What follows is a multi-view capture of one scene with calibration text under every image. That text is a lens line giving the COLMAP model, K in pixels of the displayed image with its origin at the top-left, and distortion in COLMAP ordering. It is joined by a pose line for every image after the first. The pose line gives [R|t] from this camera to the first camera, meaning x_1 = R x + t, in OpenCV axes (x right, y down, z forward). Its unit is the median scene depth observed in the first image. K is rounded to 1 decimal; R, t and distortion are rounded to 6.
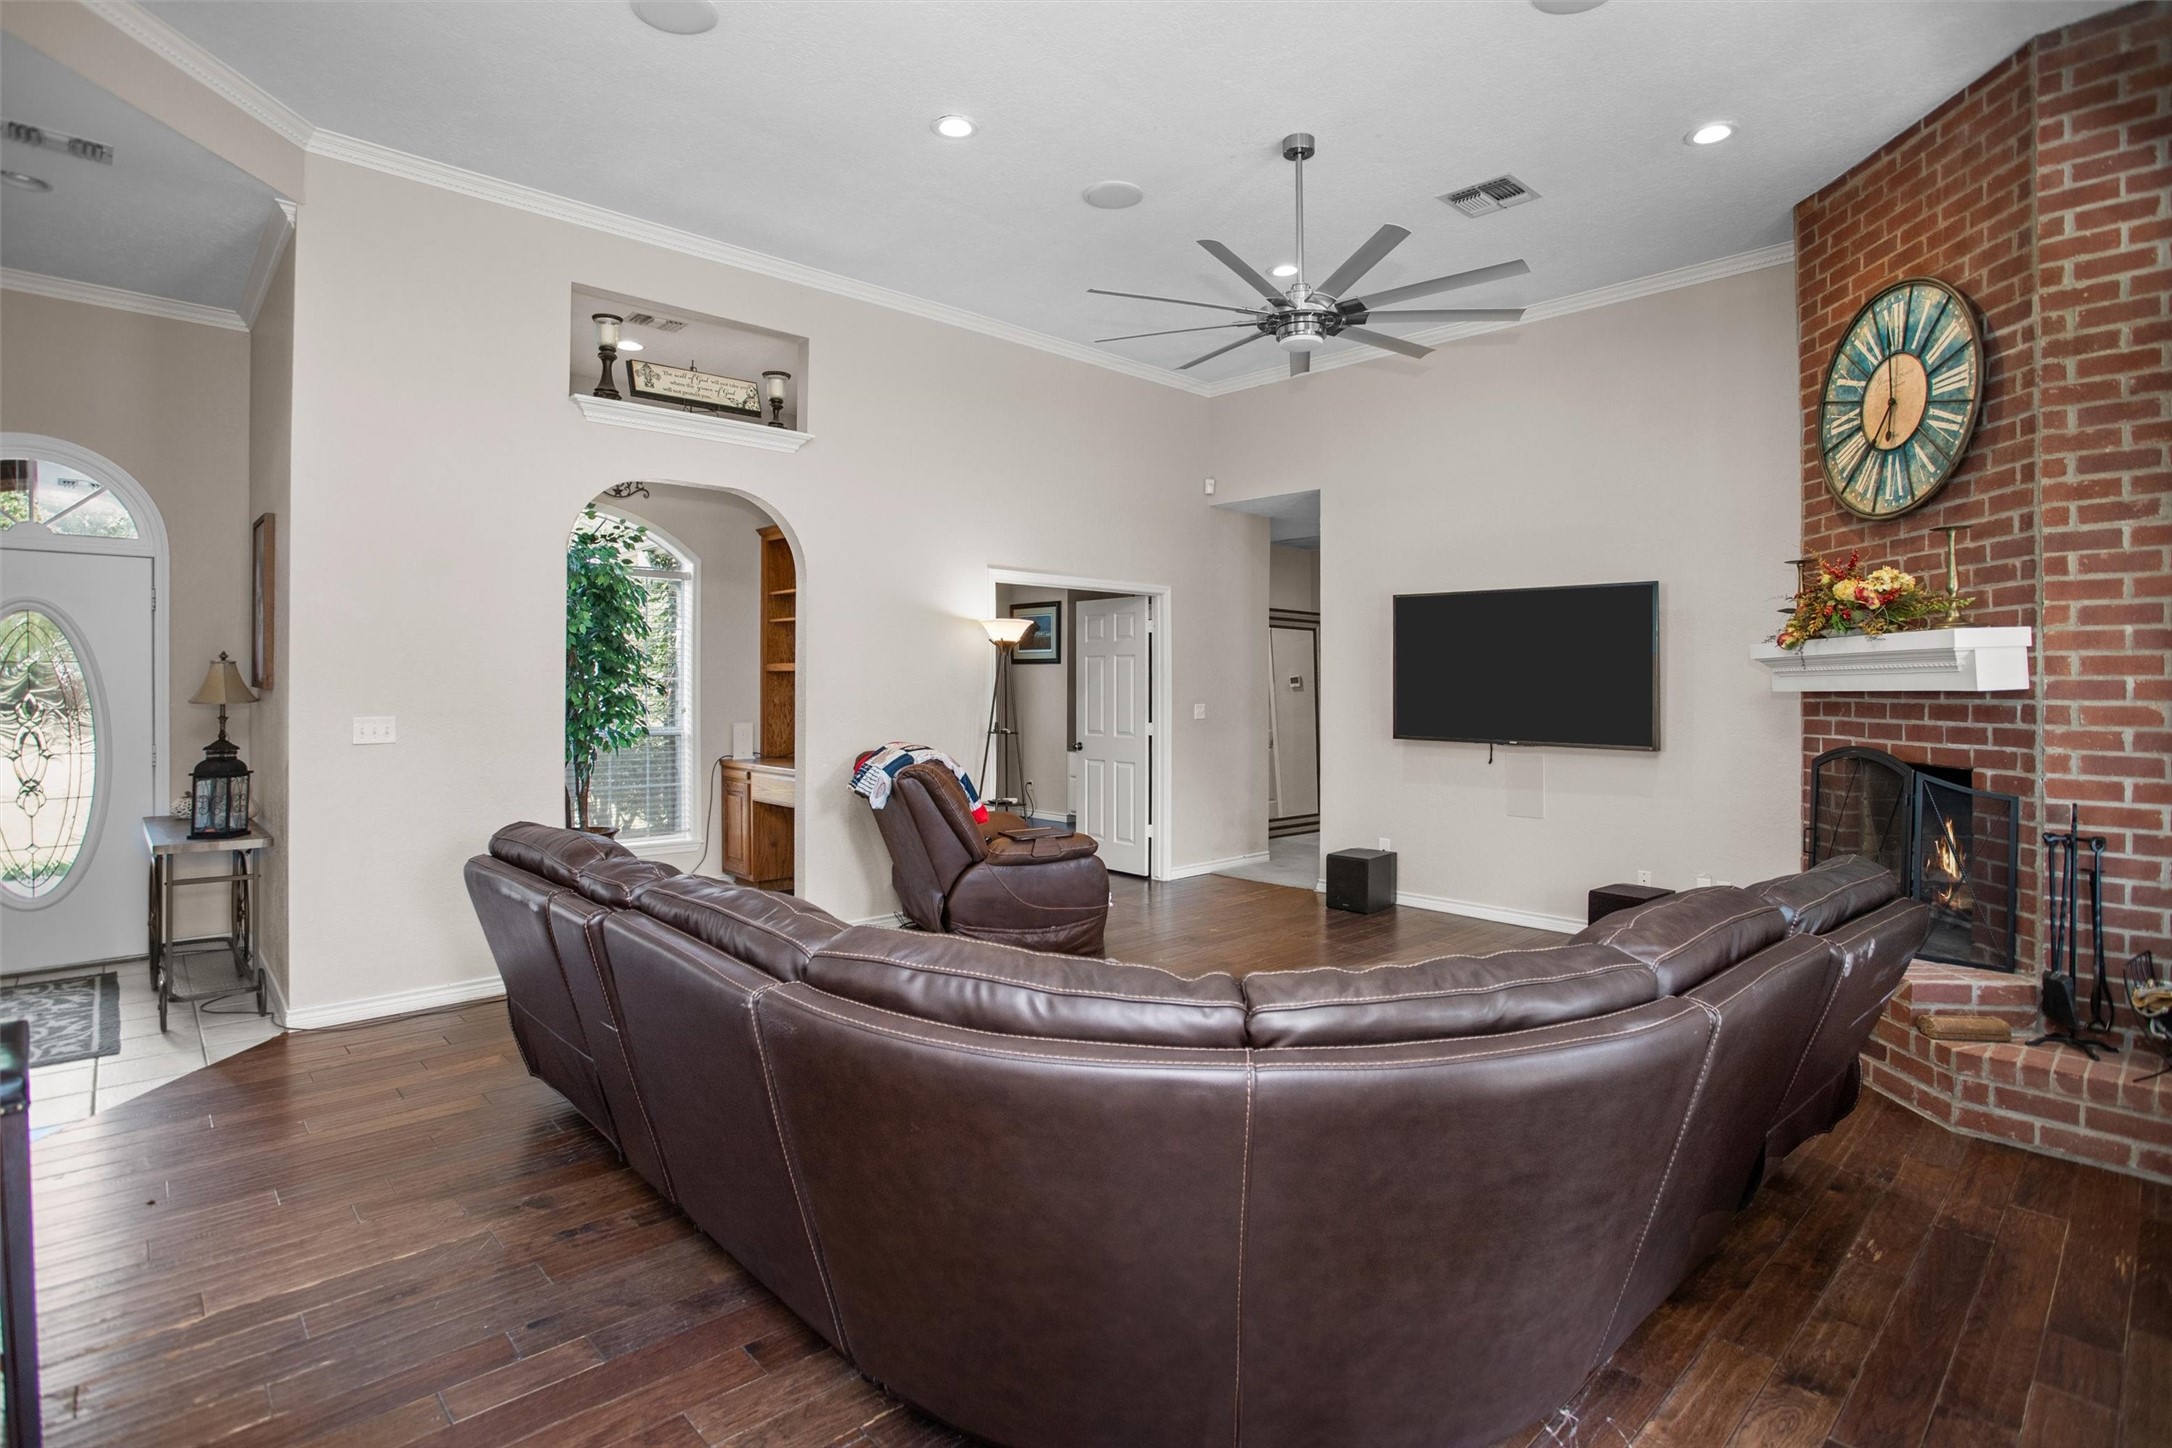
lens RADIAL K [[1055.7, 0, 1080.5], [0, 1055.7, 686.9], [0, 0, 1]] dist [-0.084759, 0.032601]
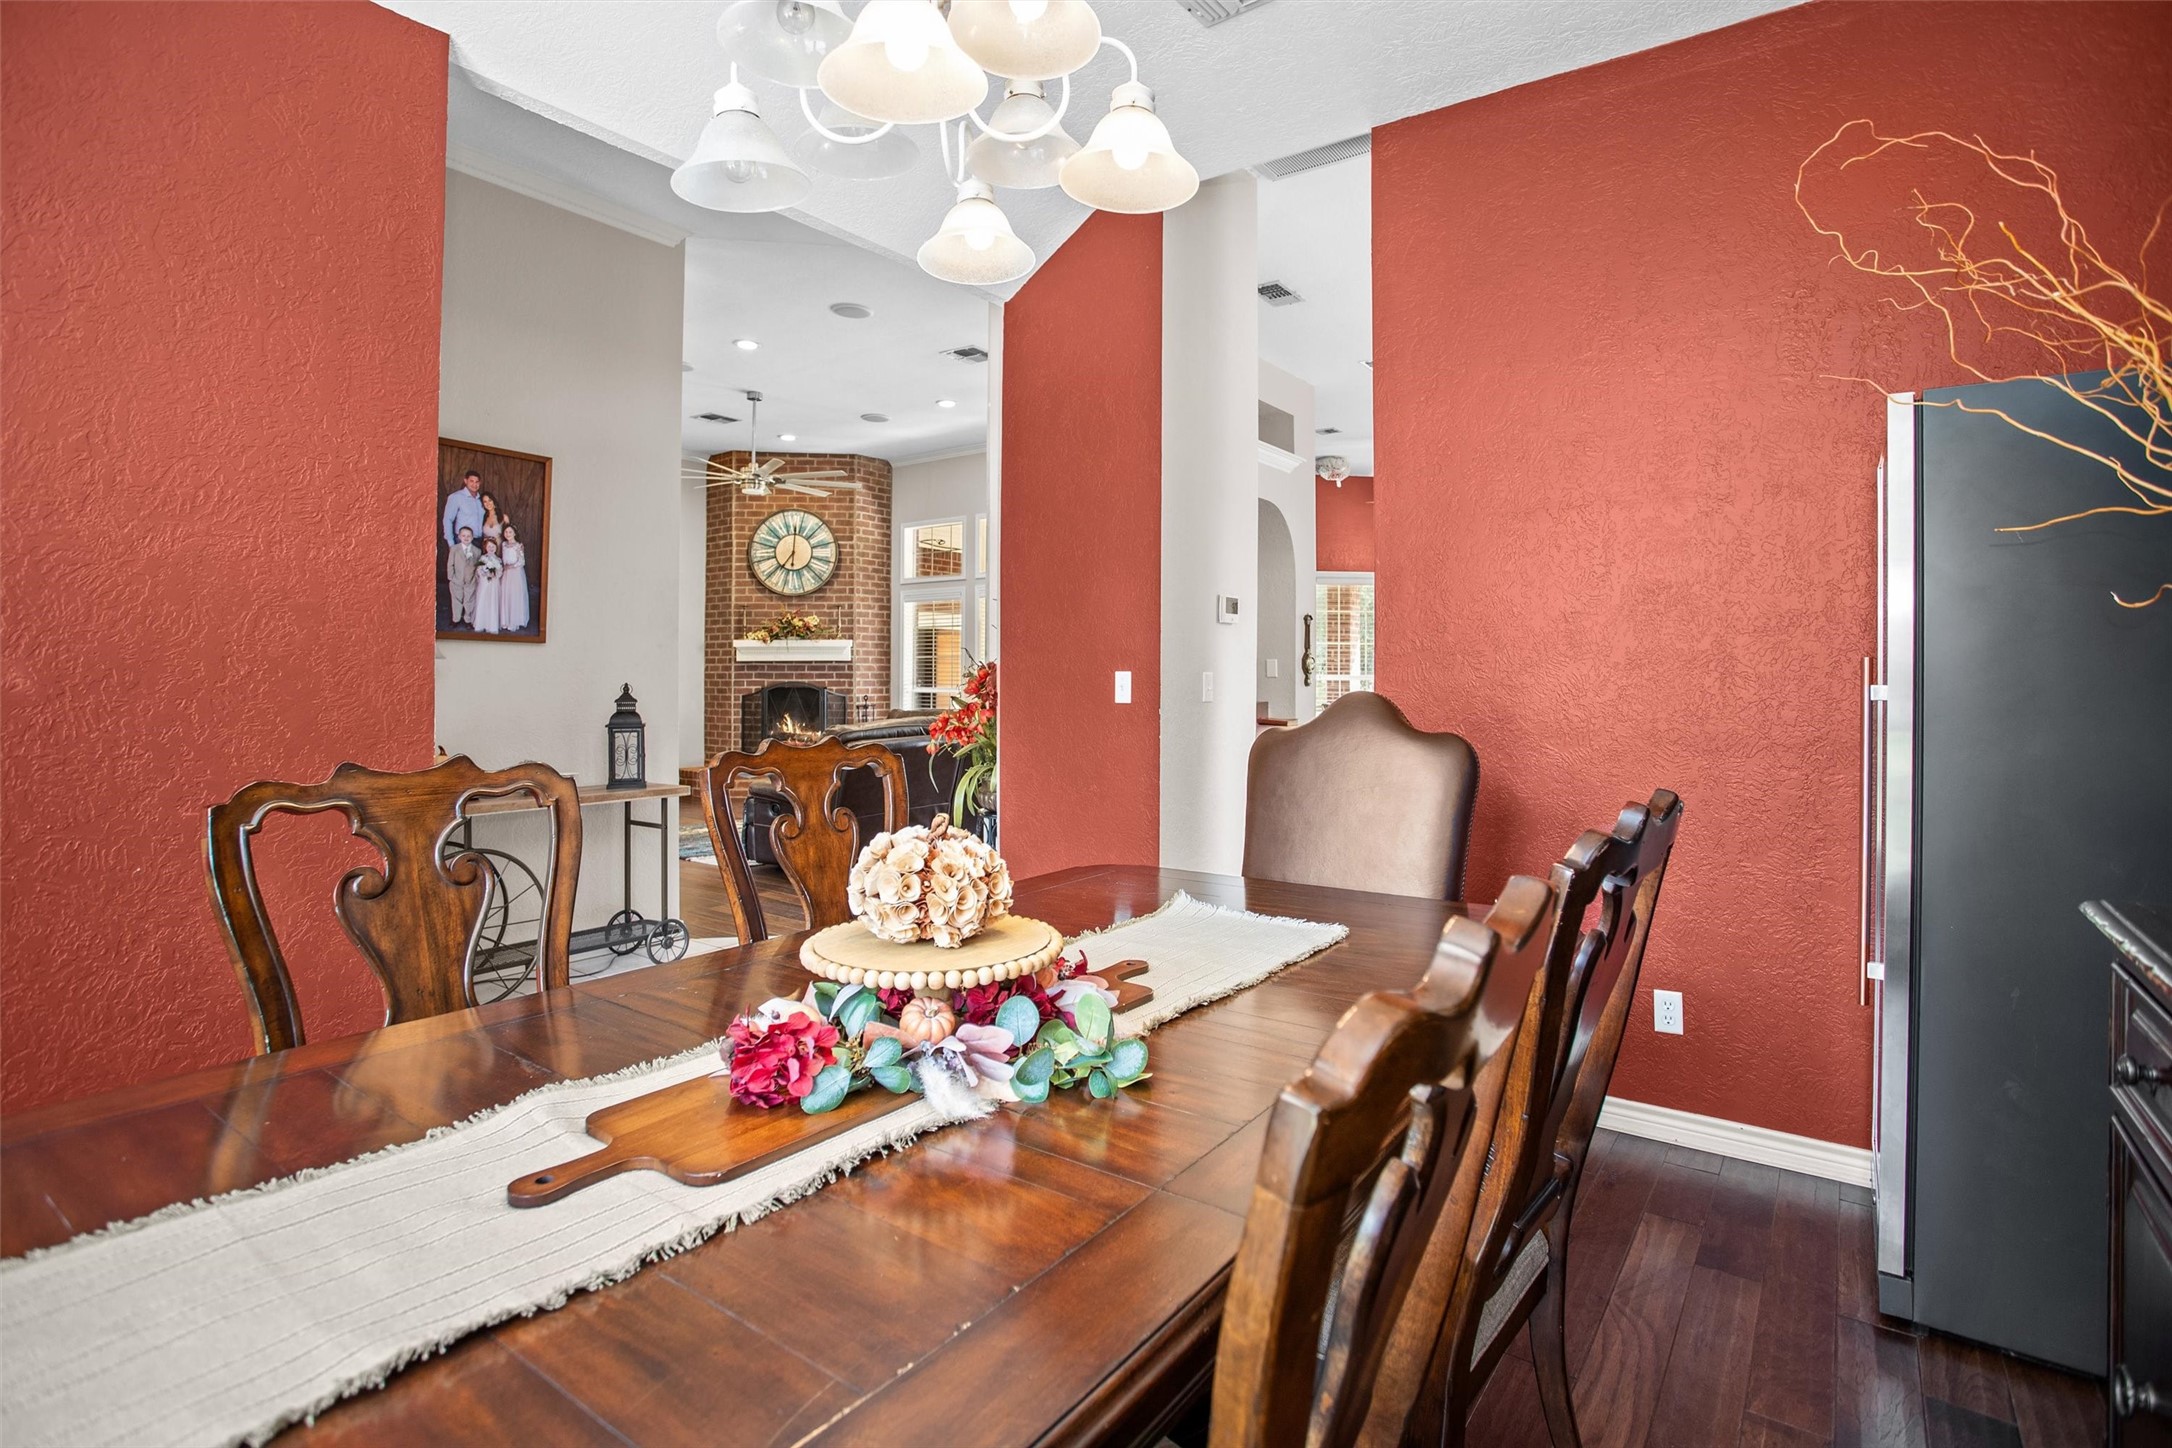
lens RADIAL K [[1066.6, 0, 1093.5], [0, 1066.6, 654.3], [0, 0, 1]] dist [-0.084905, 0.000279]
pose [[-0.207311, 0.010481, 0.978219, -2.294919], [-0.001775, 0.999937, -0.011090, 0.018410], [-0.978274, -0.004035, -0.207279, 0.885307]]
